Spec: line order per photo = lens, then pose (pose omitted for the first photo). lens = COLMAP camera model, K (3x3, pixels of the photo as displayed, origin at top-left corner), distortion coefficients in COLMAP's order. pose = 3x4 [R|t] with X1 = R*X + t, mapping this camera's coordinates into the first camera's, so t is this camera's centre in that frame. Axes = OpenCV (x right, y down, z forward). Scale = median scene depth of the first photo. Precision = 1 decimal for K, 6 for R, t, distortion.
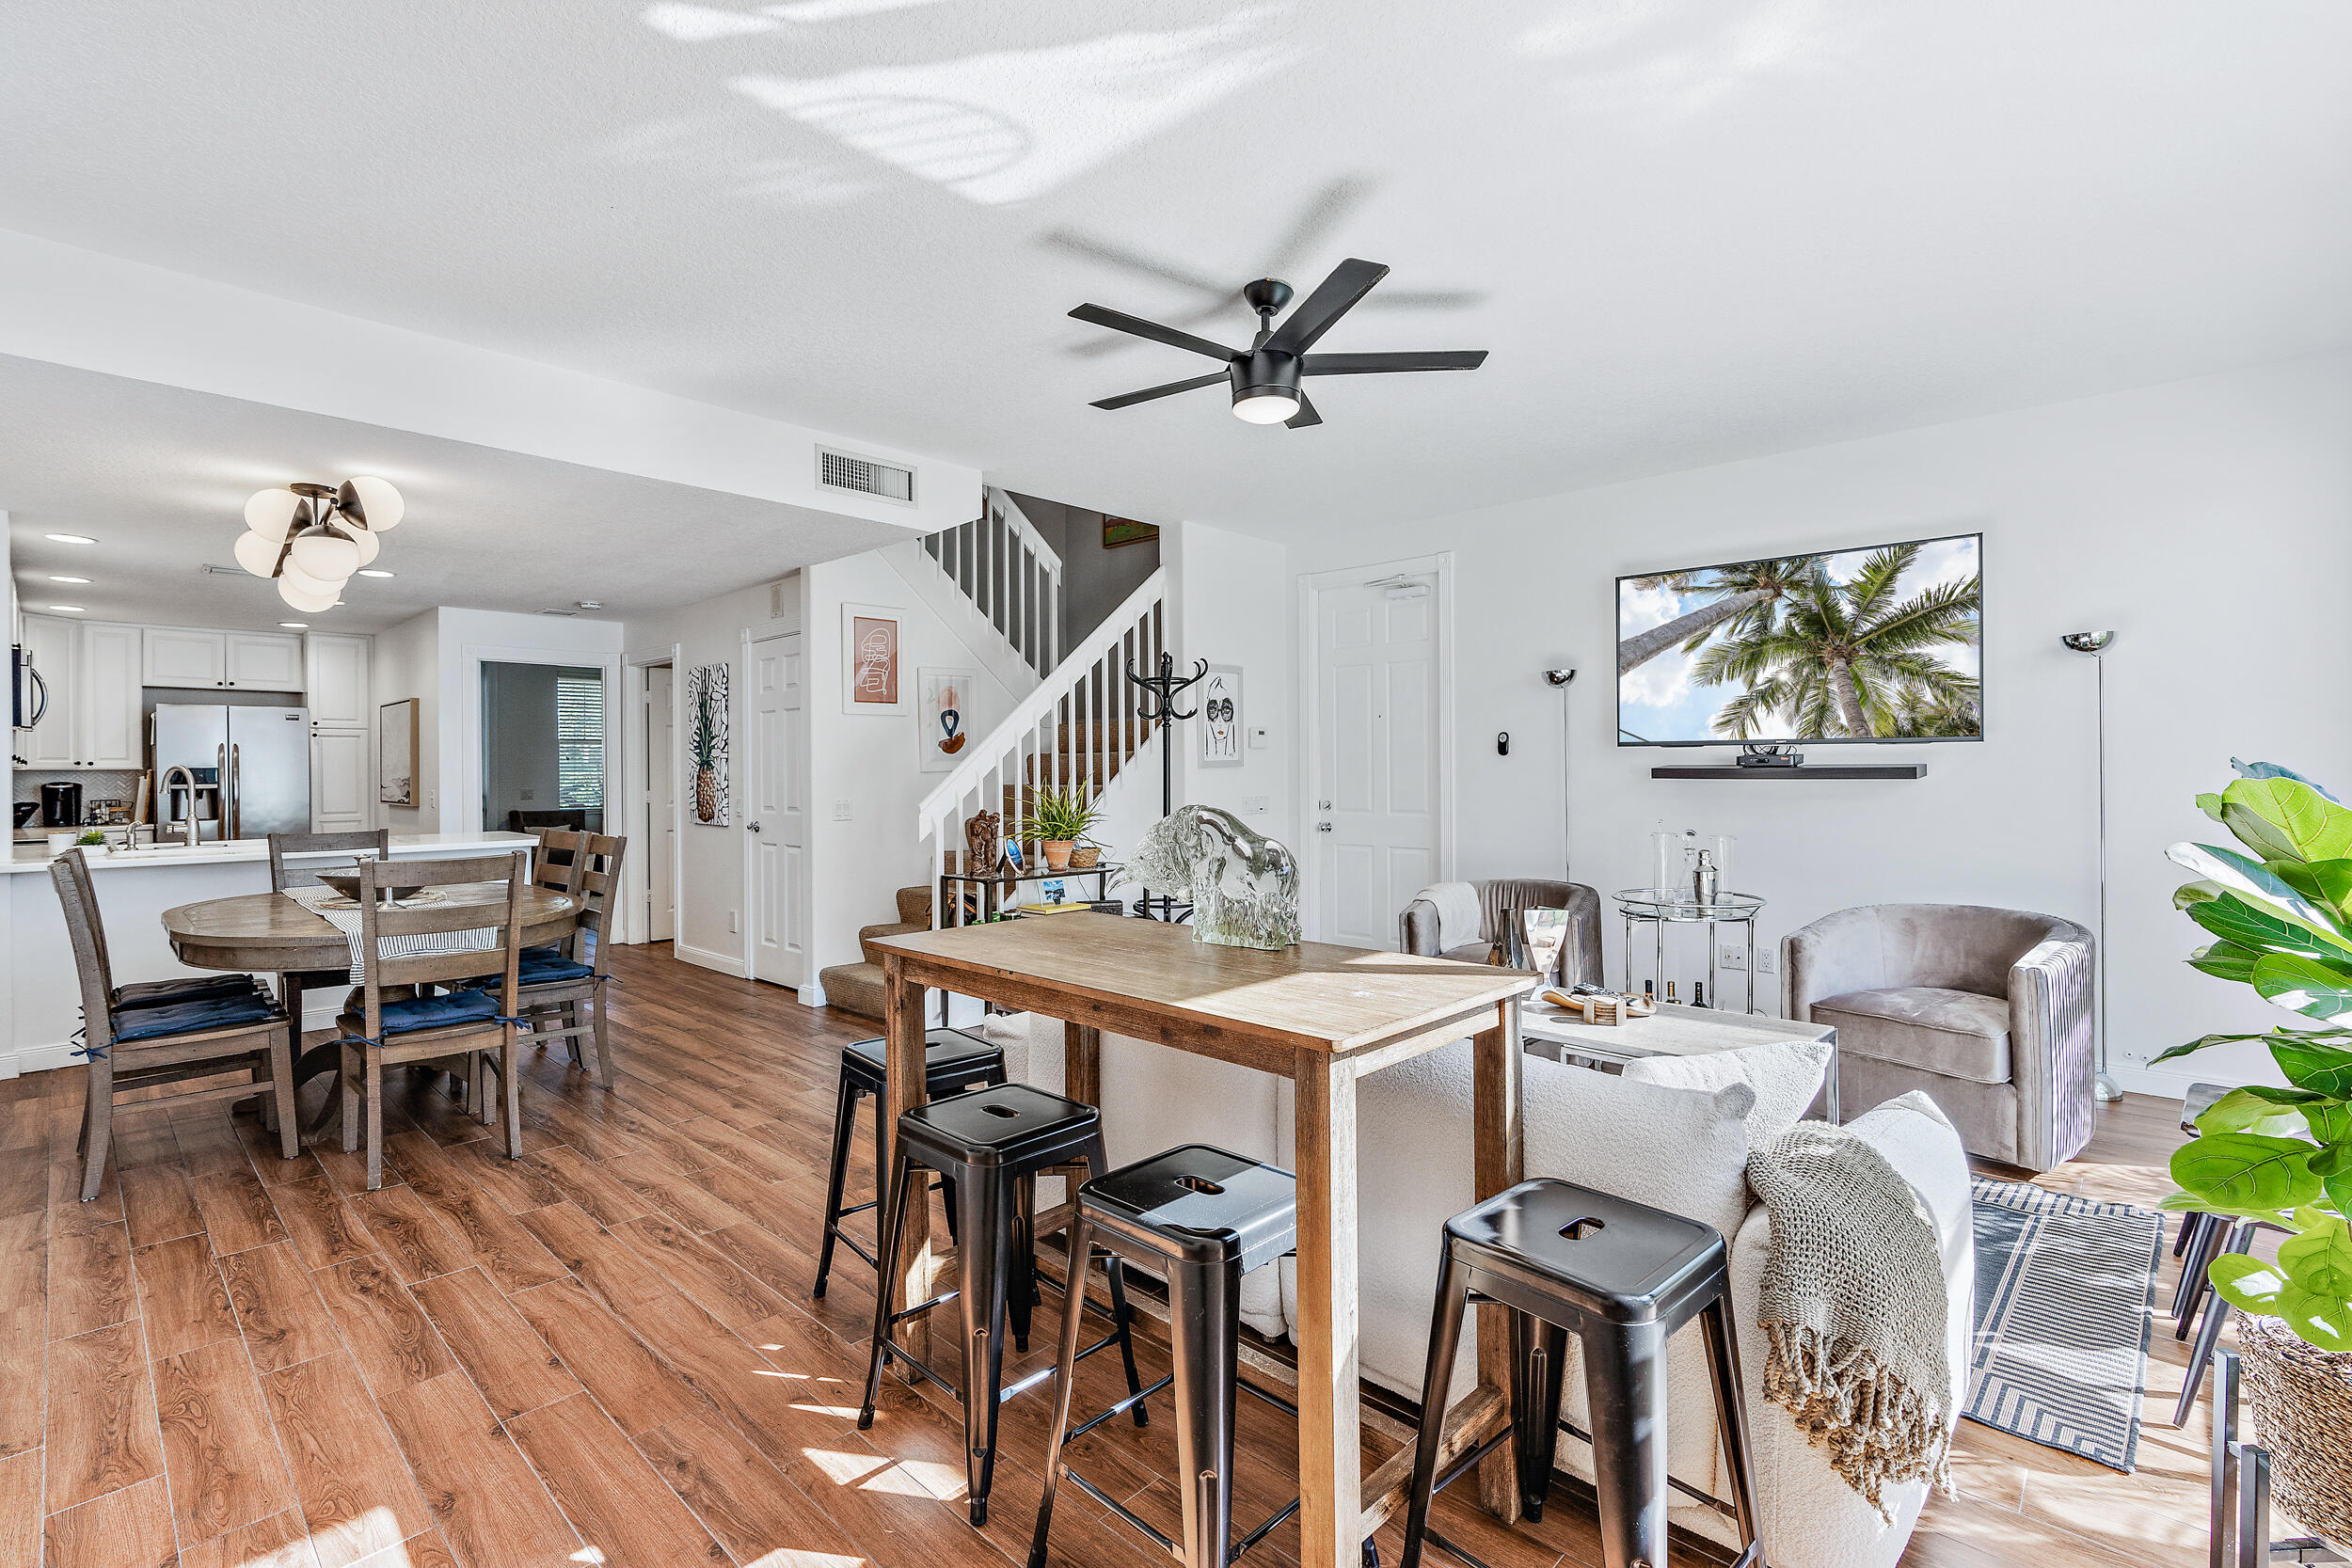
lens RADIAL K [[1076.9, 0, 1182.5], [0, 1076.9, 771.2], [0, 0, 1]] dist [0.002560, 0.000092]
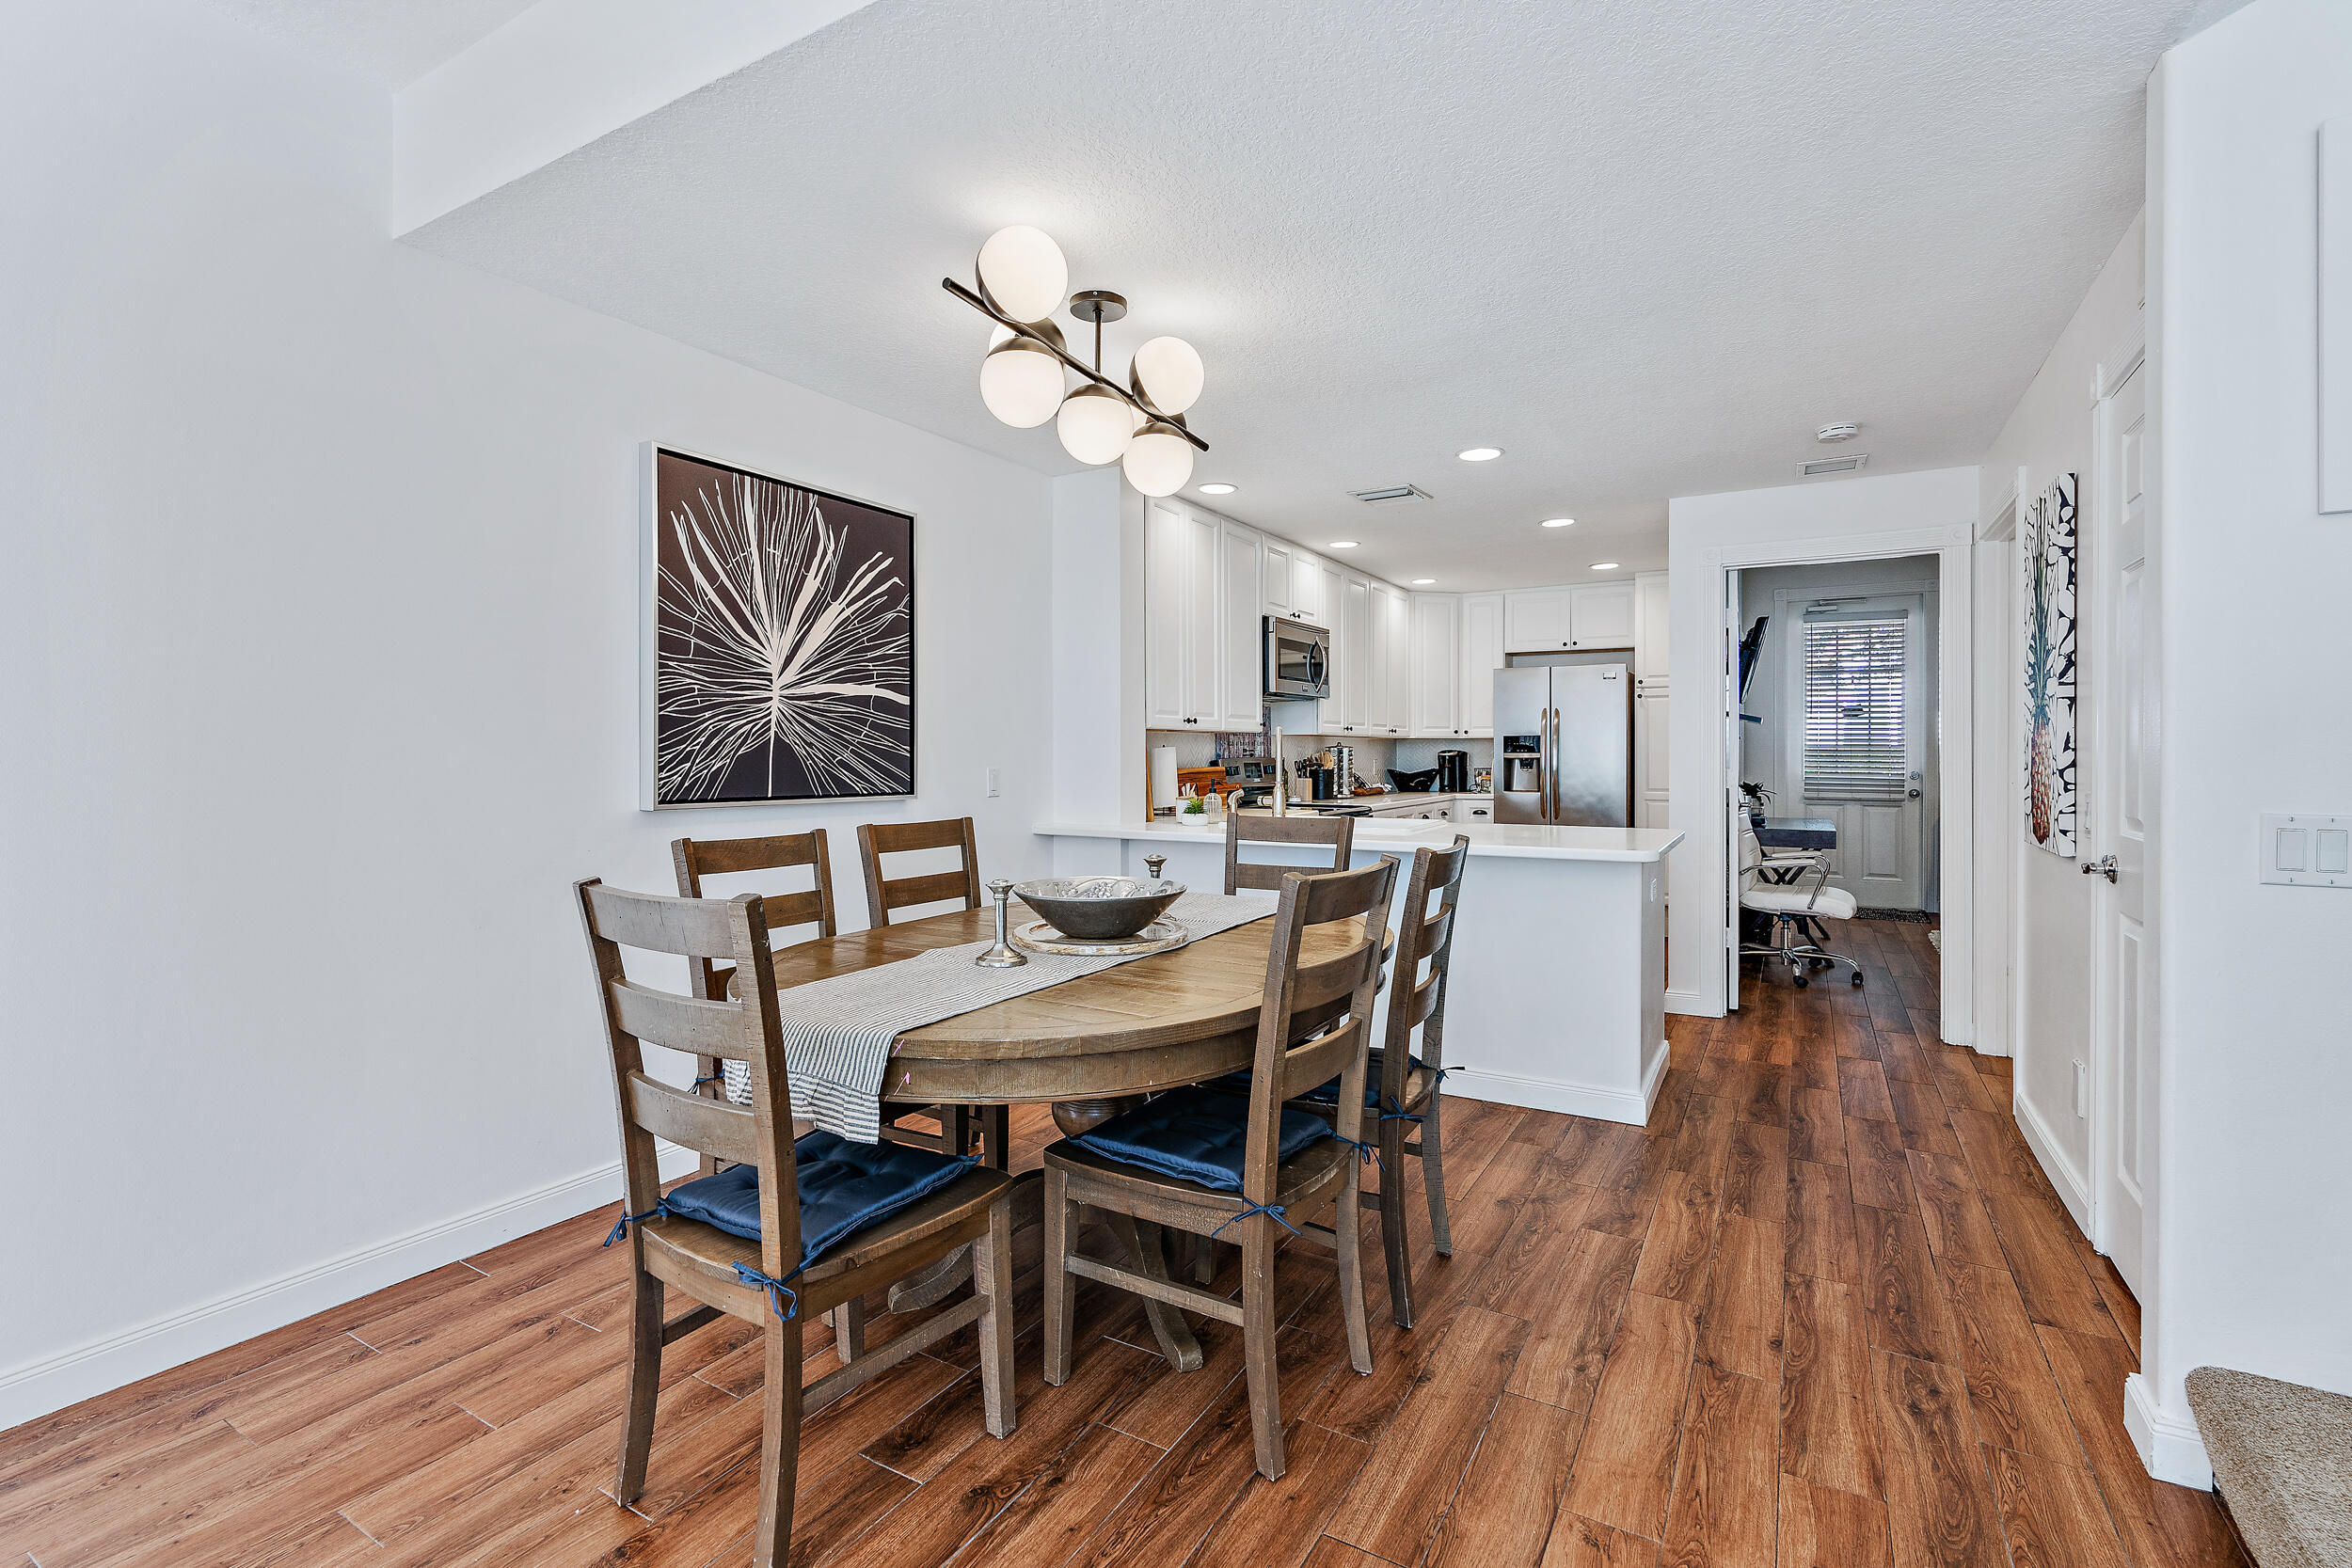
lens RADIAL K [[1076.9, 0, 1169.9], [0, 1076.9, 765.5], [0, 0, 1]] dist [0.002560, 0.000092]
pose [[0.214099, 0.016877, -0.976666, -0.100040], [0.000134, 0.999850, 0.017306, 0.008951], [0.976812, -0.003836, 0.214064, 0.658302]]
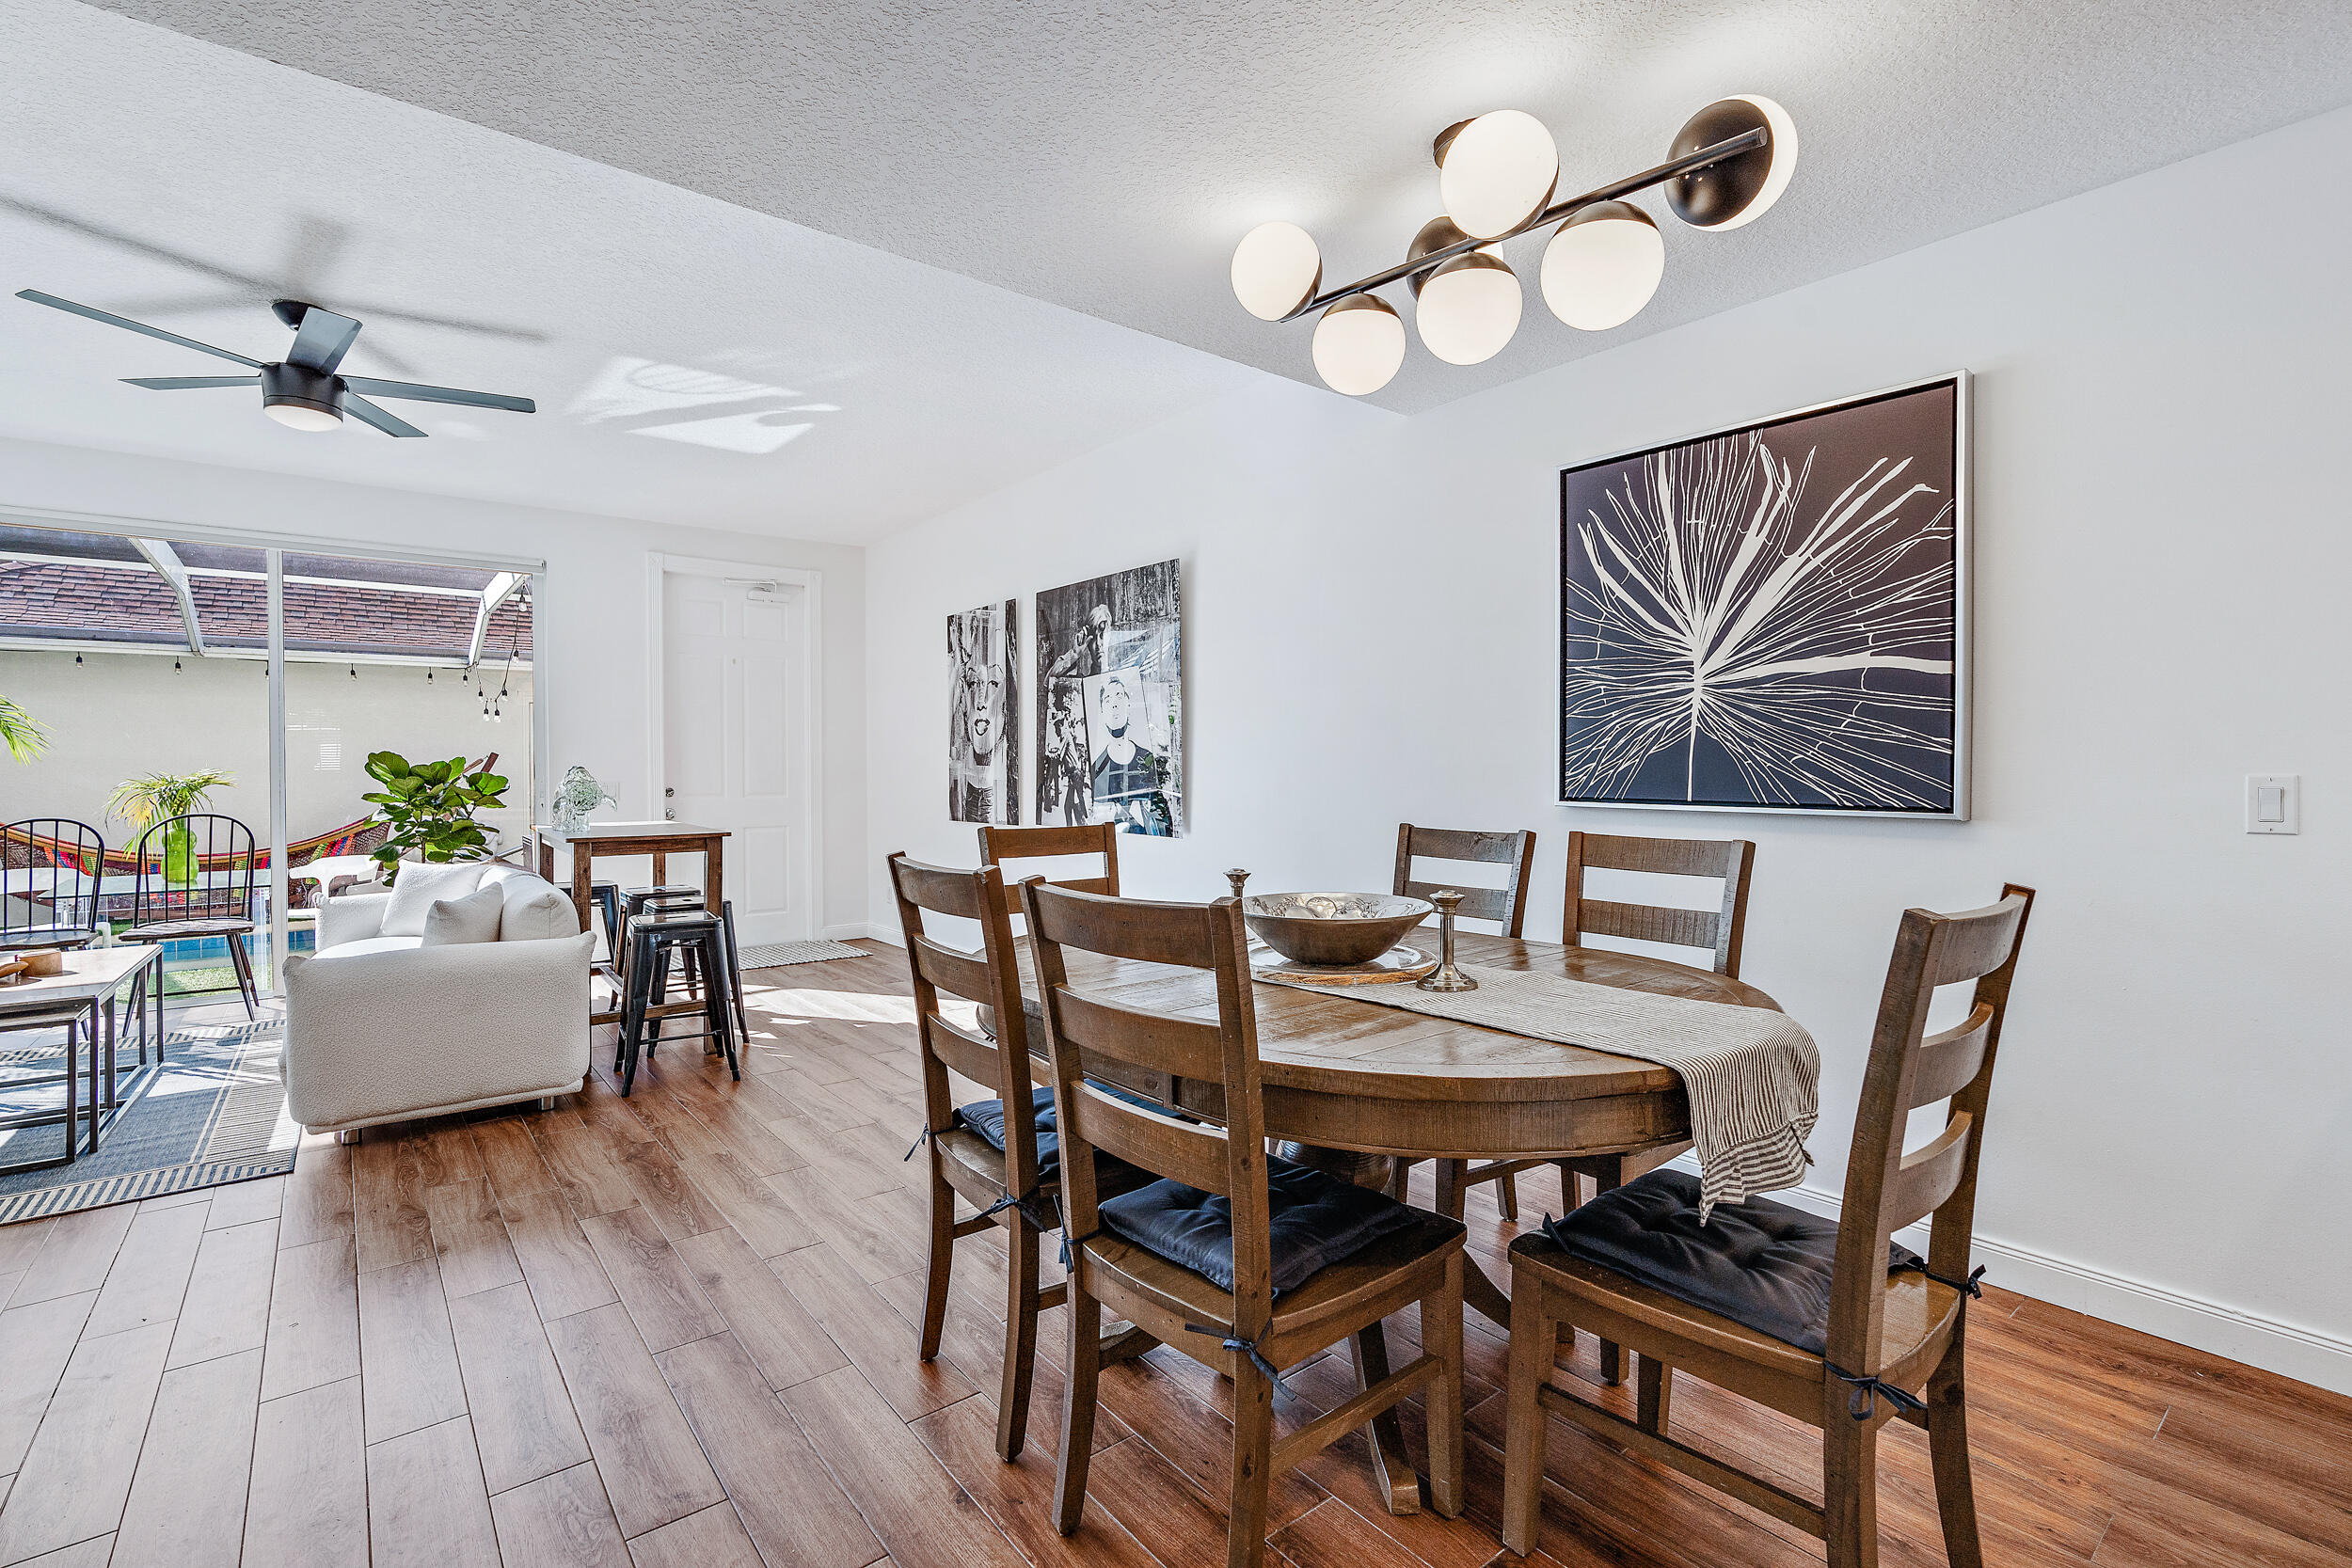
lens RADIAL K [[1076.9, 0, 1170.6], [0, 1076.9, 773.2], [0, 0, 1]] dist [0.002560, 0.000092]
pose [[-0.988554, 0.004566, 0.150797, -0.541133], [0.004912, 0.999986, 0.001923, 0.020154], [-0.150786, 0.002642, -0.988563, 1.111562]]
